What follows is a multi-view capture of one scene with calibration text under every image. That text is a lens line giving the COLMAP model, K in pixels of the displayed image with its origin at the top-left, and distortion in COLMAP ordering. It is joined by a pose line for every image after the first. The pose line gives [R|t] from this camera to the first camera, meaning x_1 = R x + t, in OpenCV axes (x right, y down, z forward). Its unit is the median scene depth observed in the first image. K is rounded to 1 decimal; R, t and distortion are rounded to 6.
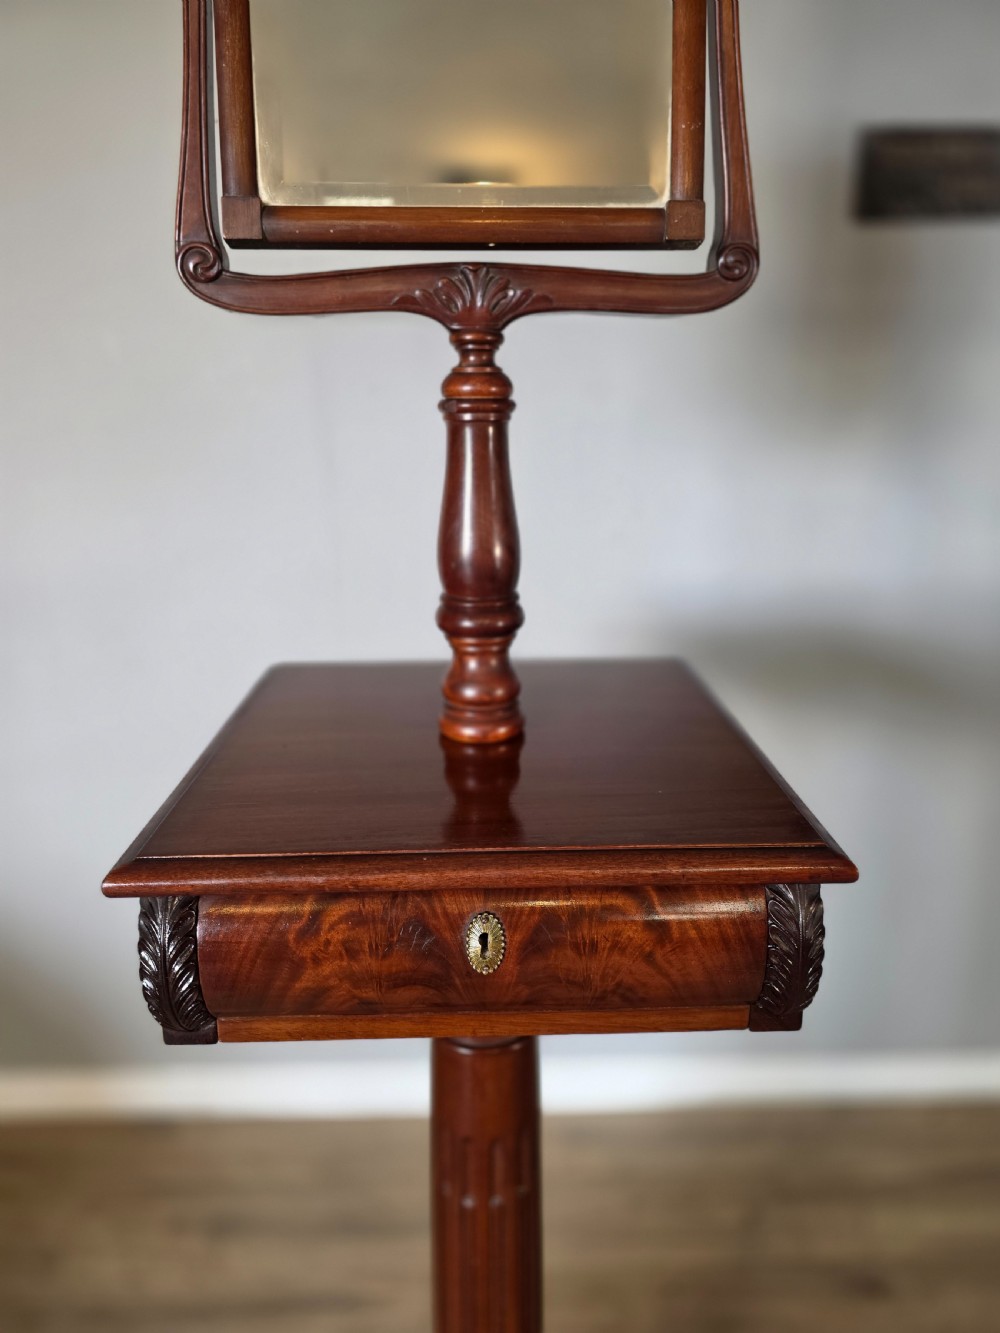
lens RADIAL K [[911.3, 0, 499.7], [0, 911.3, 663.2], [0, 0, 1]] dist [0.059429, -0.057202]
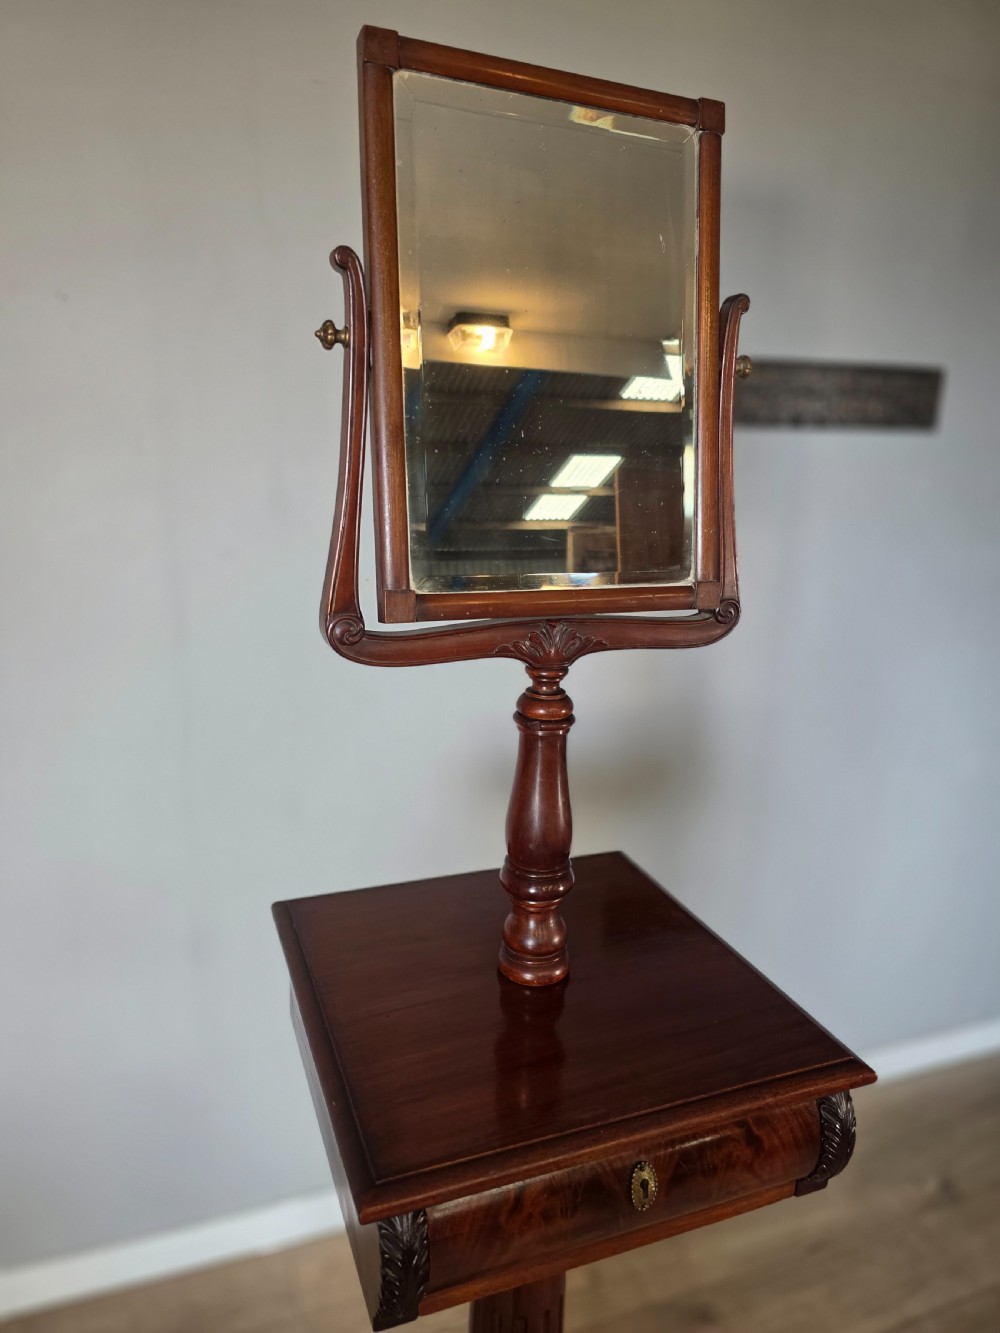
lens RADIAL K [[911.3, 0, 497.3], [0, 911.3, 660.6], [0, 0, 1]] dist [0.059429, -0.057202]
pose [[0.942354, -0.041160, 0.332076, -0.529034], [0.056922, 0.997660, -0.037874, -0.340107], [-0.329740, 0.054593, 0.942492, -0.163802]]
